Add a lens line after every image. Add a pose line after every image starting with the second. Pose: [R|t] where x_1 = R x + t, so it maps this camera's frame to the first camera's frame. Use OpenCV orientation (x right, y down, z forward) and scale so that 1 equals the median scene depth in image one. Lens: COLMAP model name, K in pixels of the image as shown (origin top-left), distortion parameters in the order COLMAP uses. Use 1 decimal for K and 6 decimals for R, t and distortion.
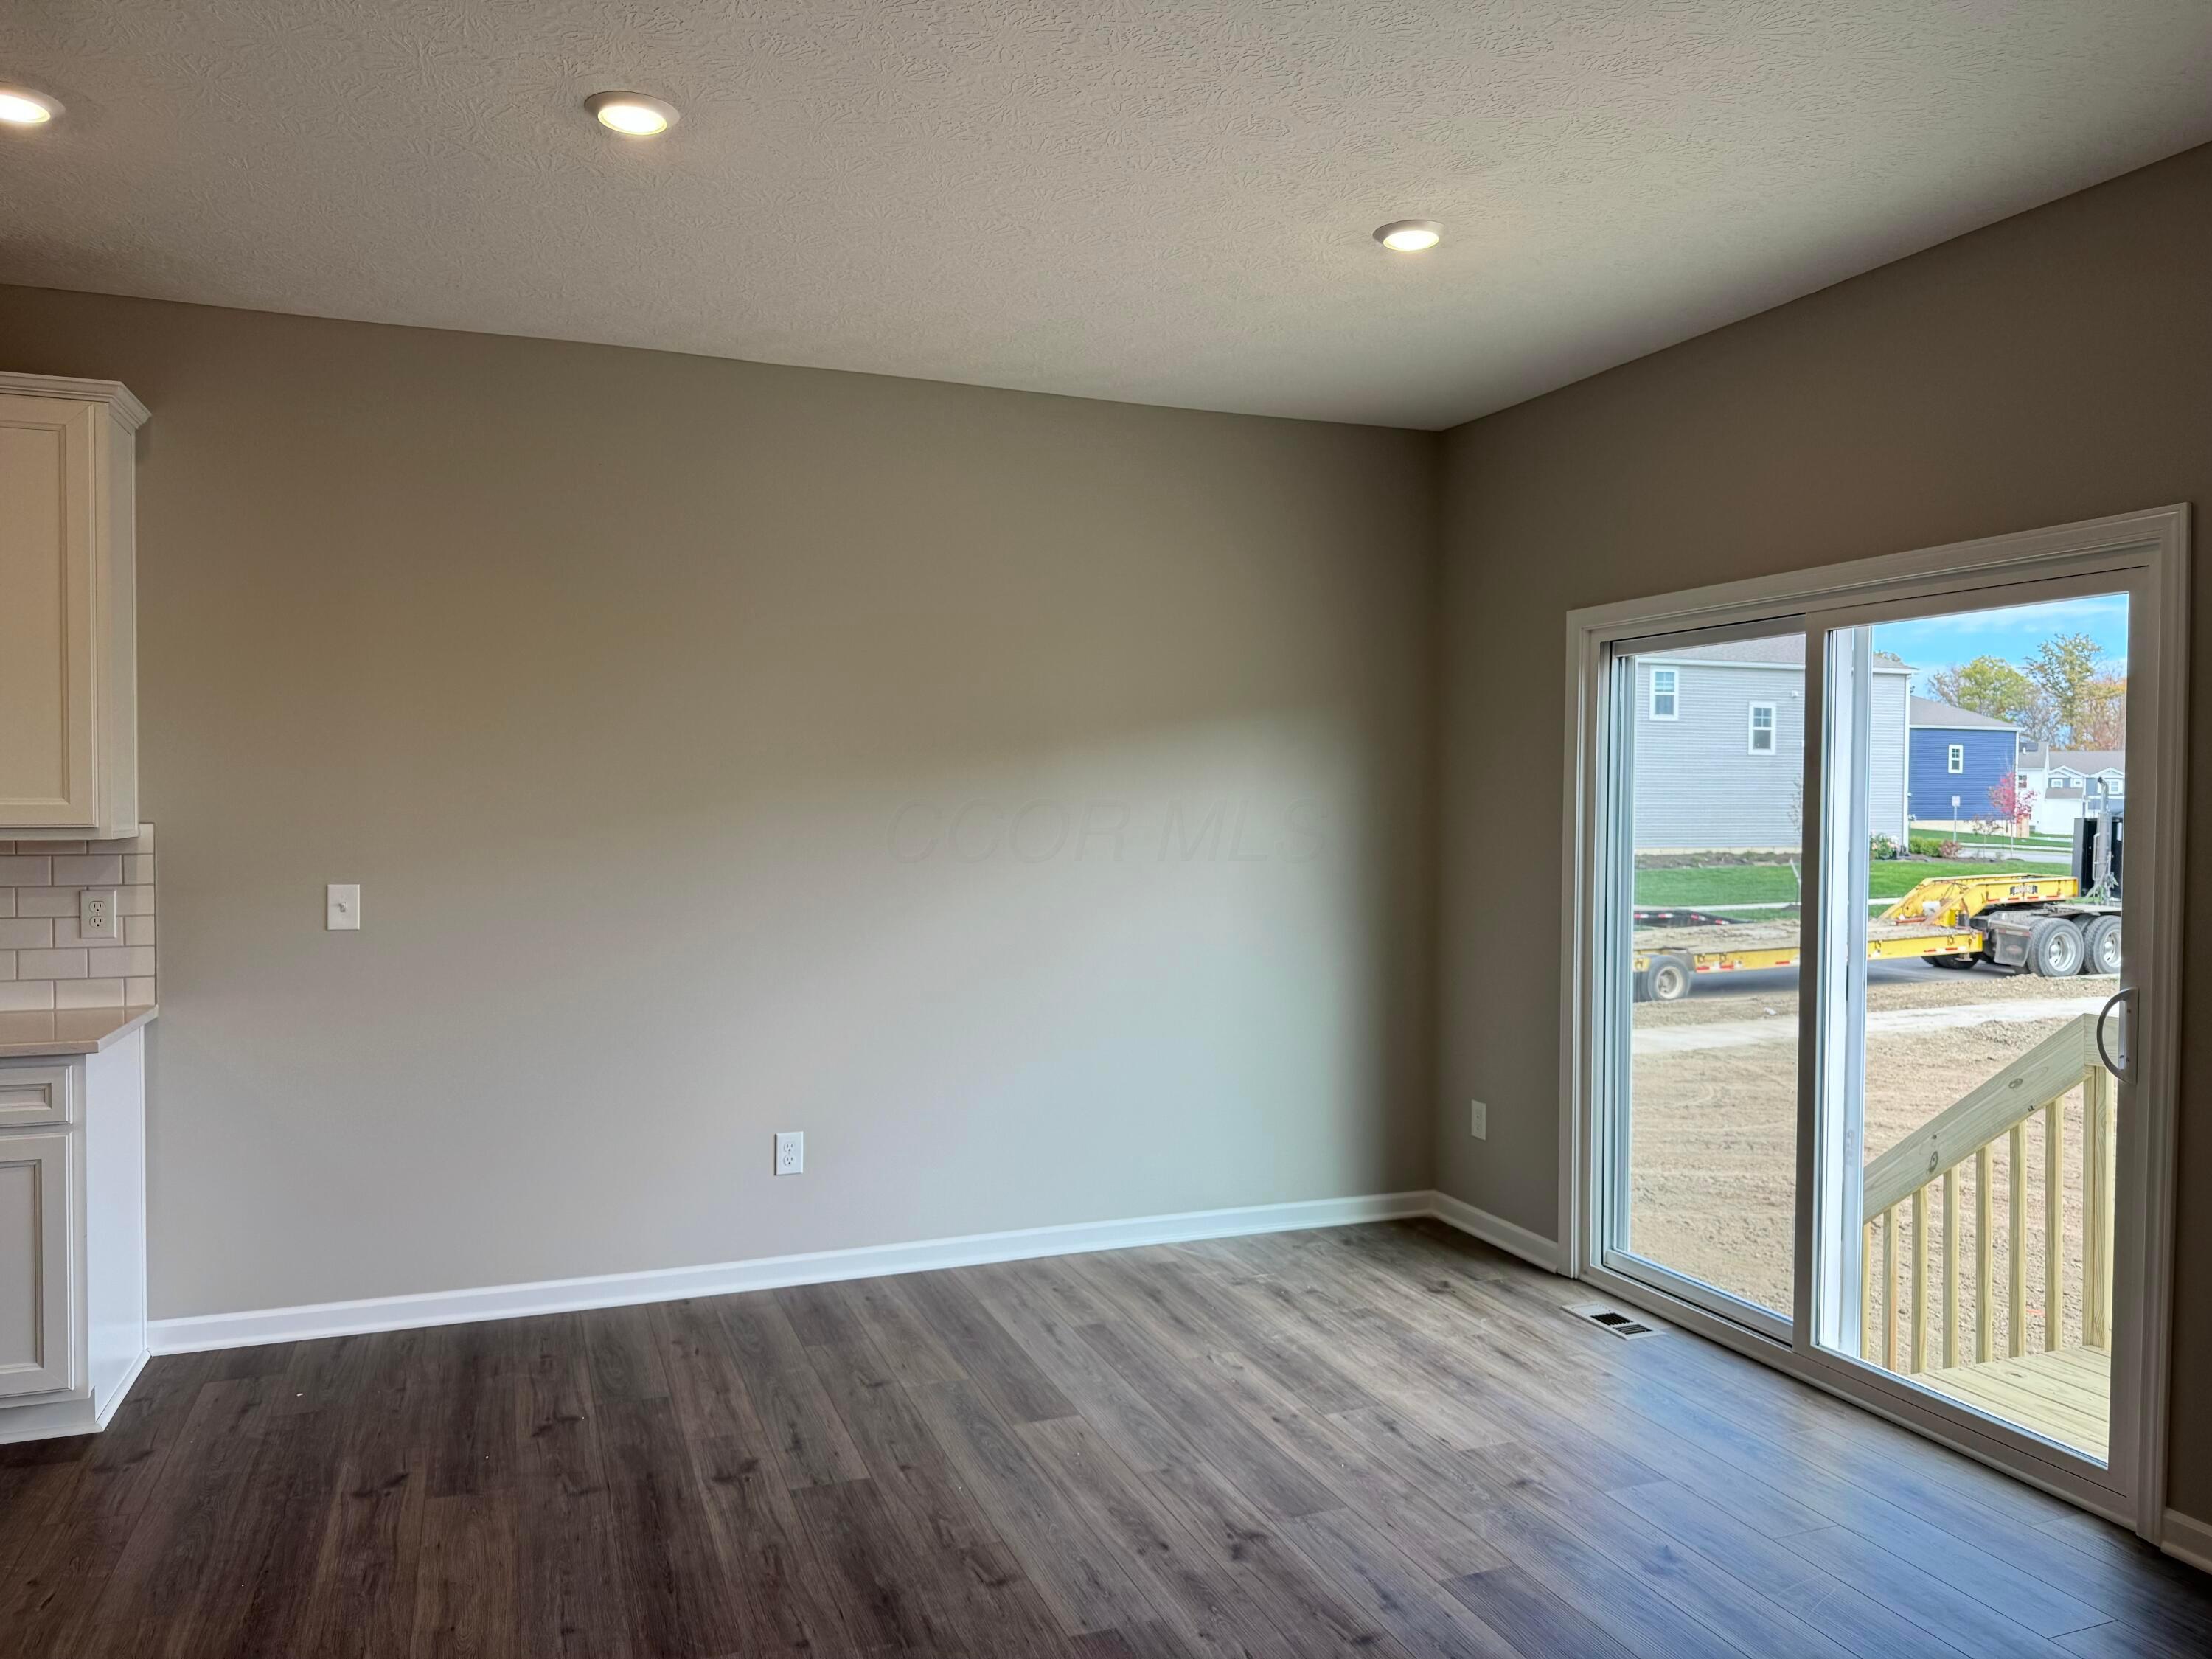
lens RADIAL K [[1542.2, 0, 1105.4], [0, 1542.2, 835.0], [0, 0, 1]] dist [0.034198, -0.038828]
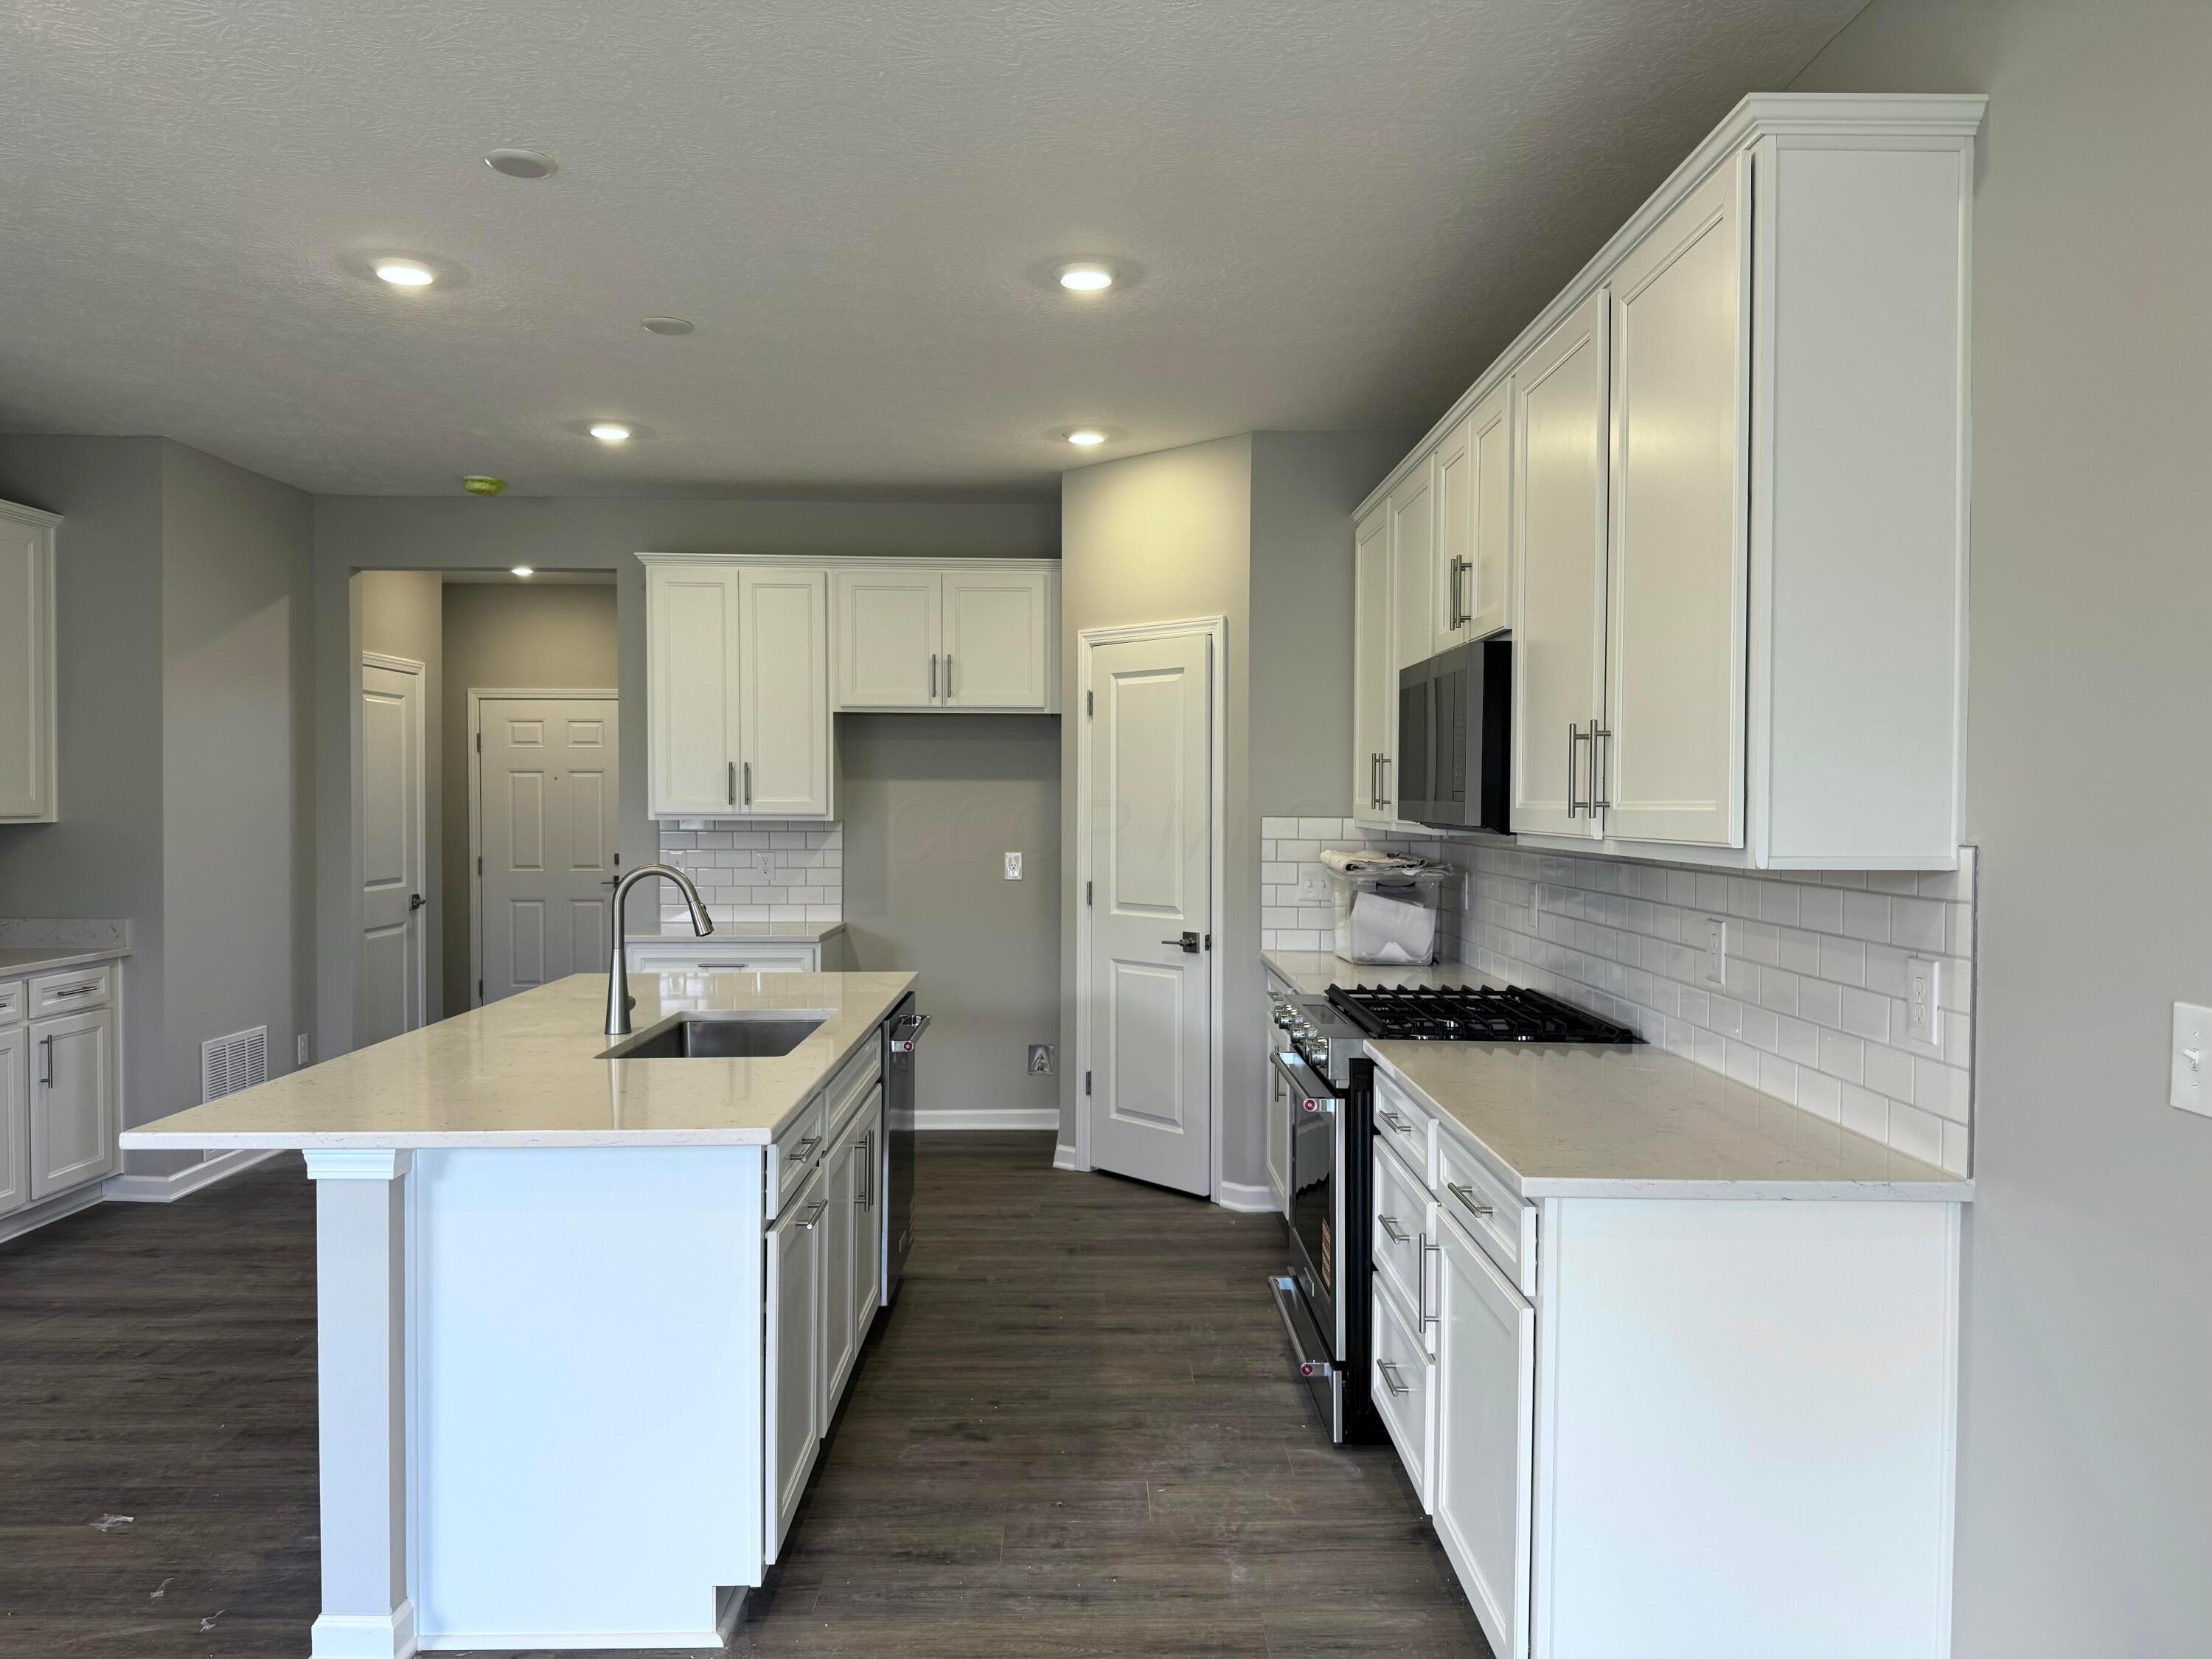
lens RADIAL K [[1542.2, 0, 1089.3], [0, 1542.2, 819.0], [0, 0, 1]] dist [0.034198, -0.038828]
pose [[-0.368577, 0.011743, -0.929523, 0.004857], [-0.024418, 0.999453, 0.022309, -0.021196], [0.929276, 0.030920, -0.368089, 0.924233]]
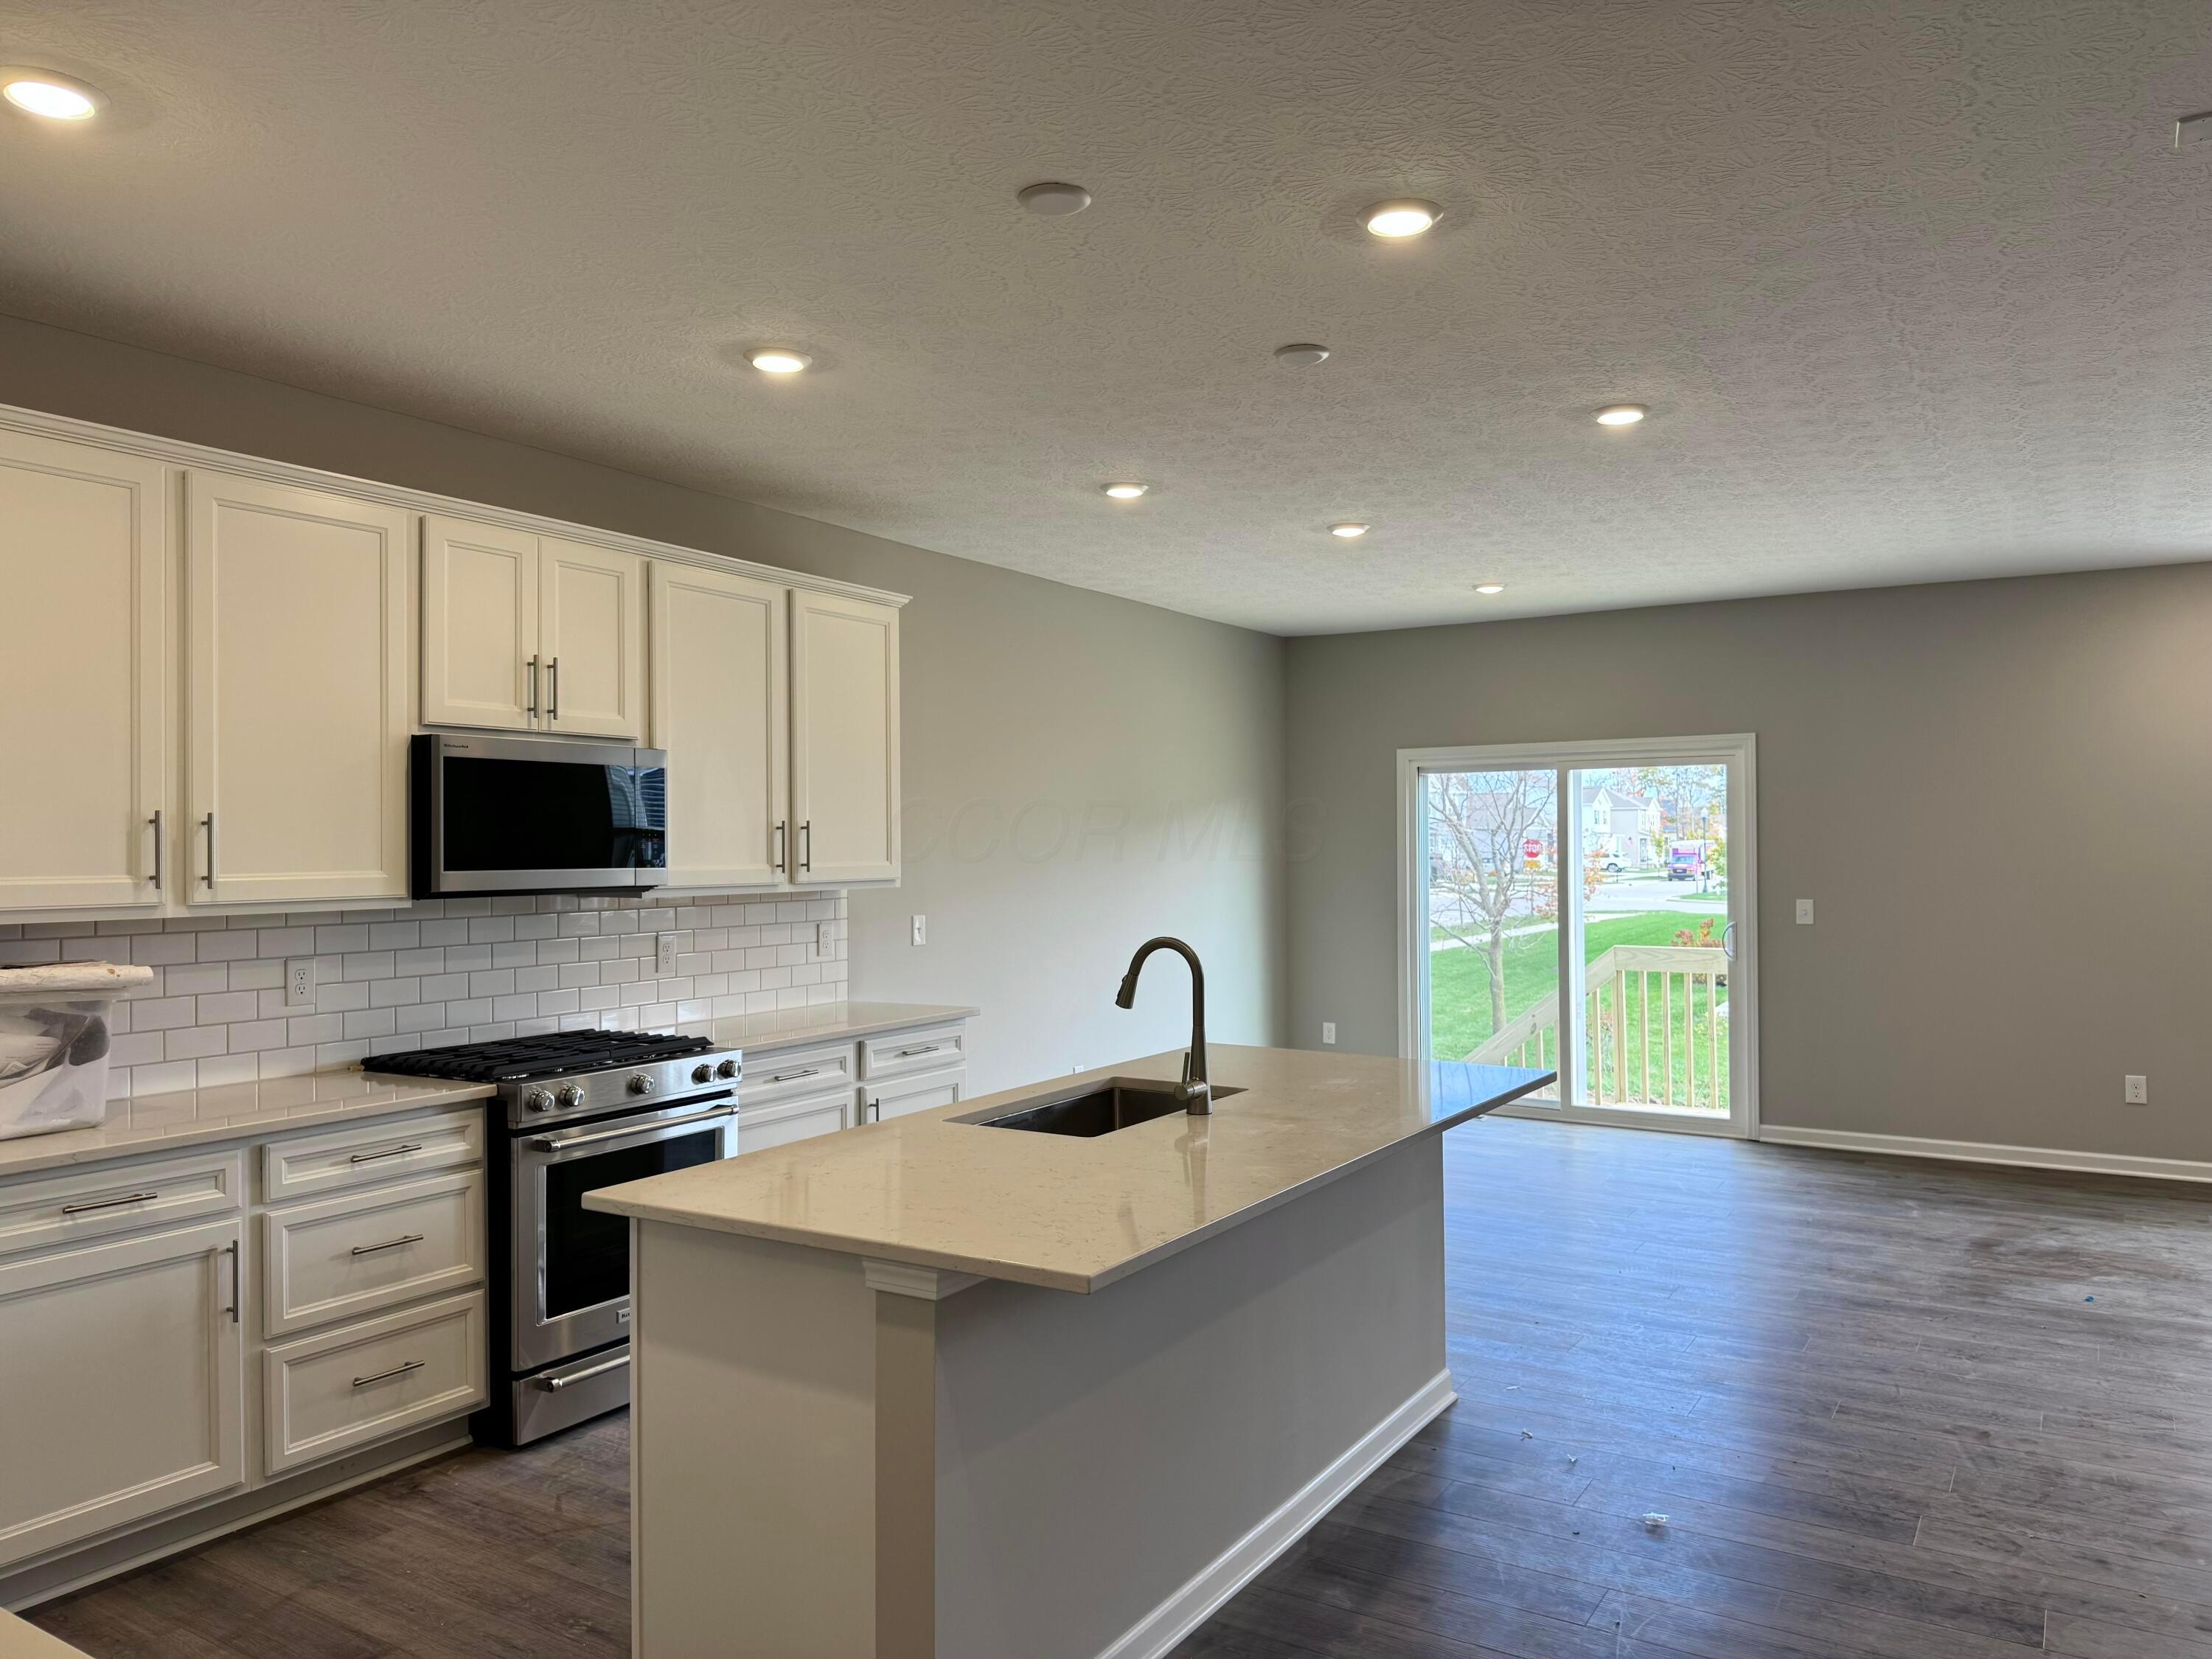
lens RADIAL K [[1542.2, 0, 1109.7], [0, 1542.2, 822.4], [0, 0, 1]] dist [0.034198, -0.038828]
pose [[0.807376, -0.001248, 0.590037, -1.294786], [0.030838, 0.998720, -0.040085, 0.006908], [-0.589231, 0.050559, 0.806381, -0.343026]]
